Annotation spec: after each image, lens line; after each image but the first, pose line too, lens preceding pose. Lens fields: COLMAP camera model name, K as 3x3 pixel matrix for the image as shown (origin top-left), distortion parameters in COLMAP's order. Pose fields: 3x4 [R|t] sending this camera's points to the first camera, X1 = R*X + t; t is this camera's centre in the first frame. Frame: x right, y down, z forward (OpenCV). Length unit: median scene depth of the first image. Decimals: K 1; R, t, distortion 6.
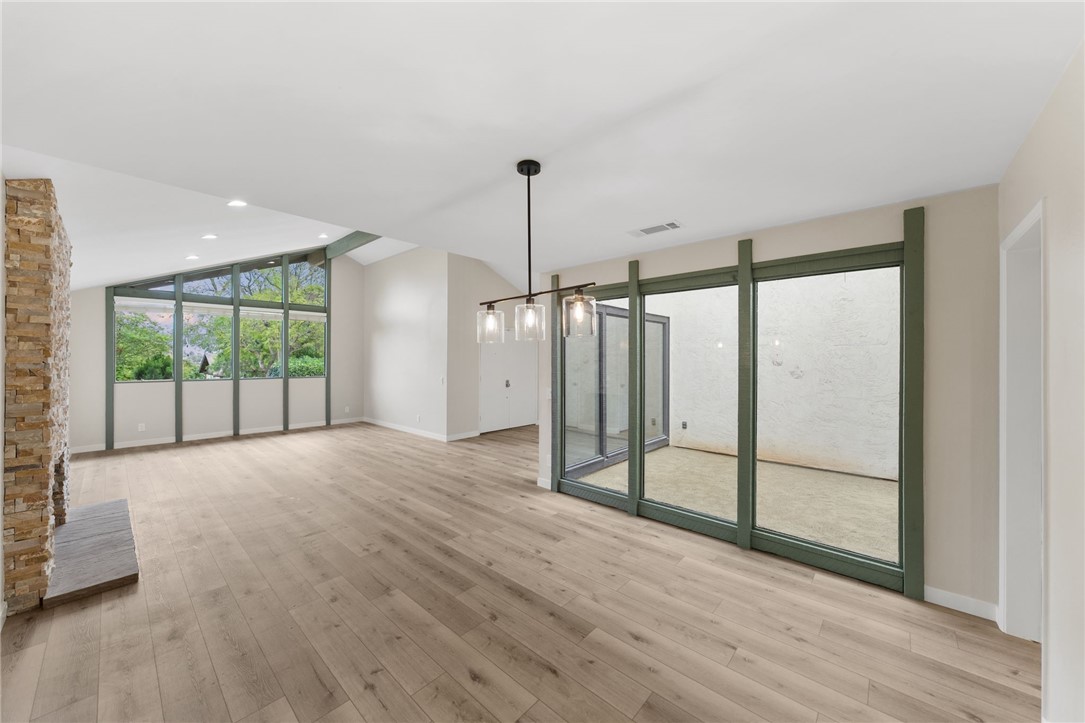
lens RADIAL K [[376.5, 0, 542.9], [0, 376.5, 360.6], [0, 0, 1]] dist [-0.000339, -0.000062]
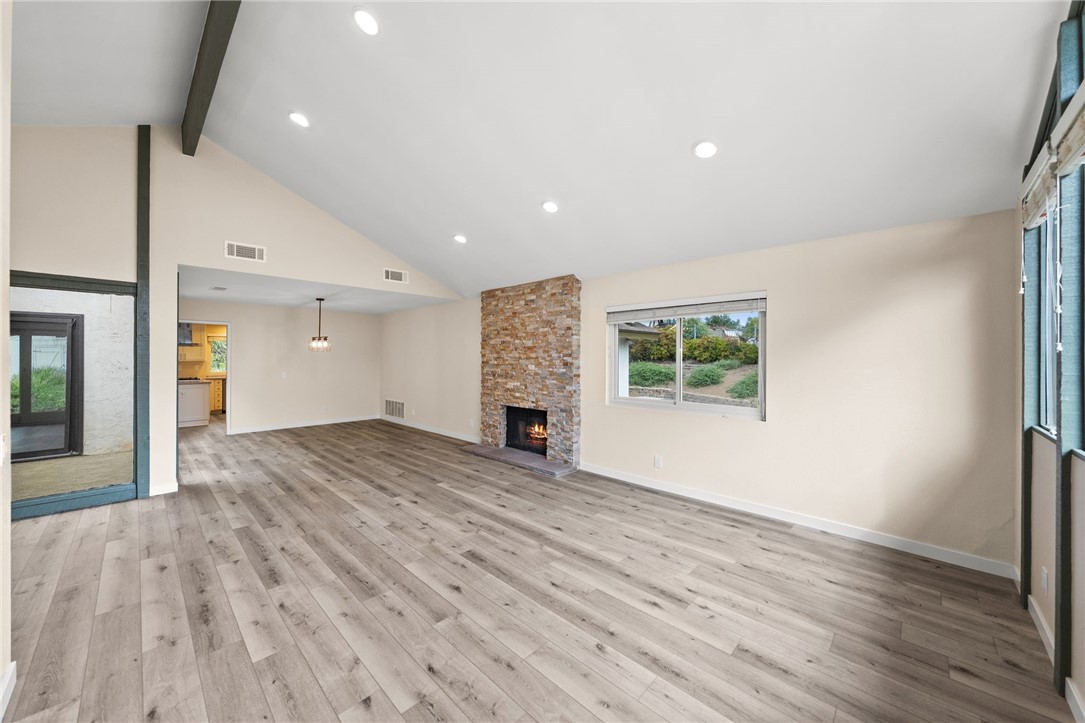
lens RADIAL K [[376.5, 0, 542.9], [0, 376.5, 360.6], [0, 0, 1]] dist [-0.000339, -0.000062]
pose [[-0.999458, -0.006535, 0.032268, -0.824192], [-0.006288, 0.999950, 0.007743, -0.004378], [-0.032317, 0.007536, -0.999449, 1.652147]]
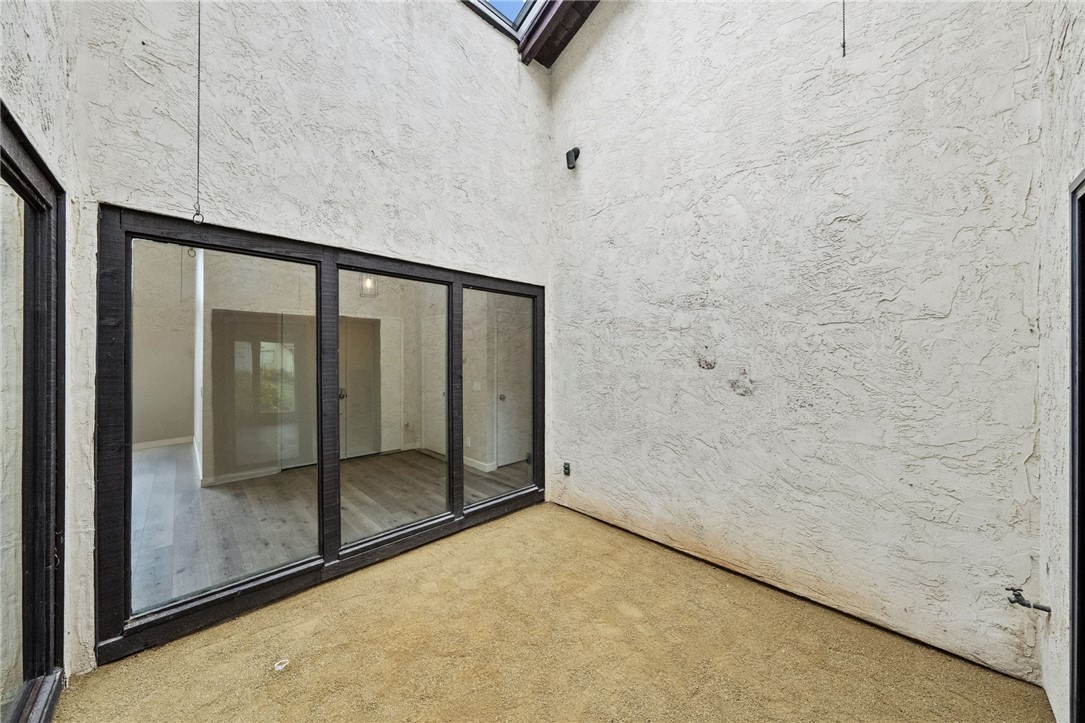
lens RADIAL K [[365.5, 0, 536.3], [0, 365.5, 359.6], [0, 0, 1]] dist [-0.000739, -0.000061]
pose [[0.998229, -0.004936, -0.059281, 0.486729], [0.005018, 0.999987, 0.001230, -0.000953], [0.059274, -0.001525, 0.998241, 0.572349]]
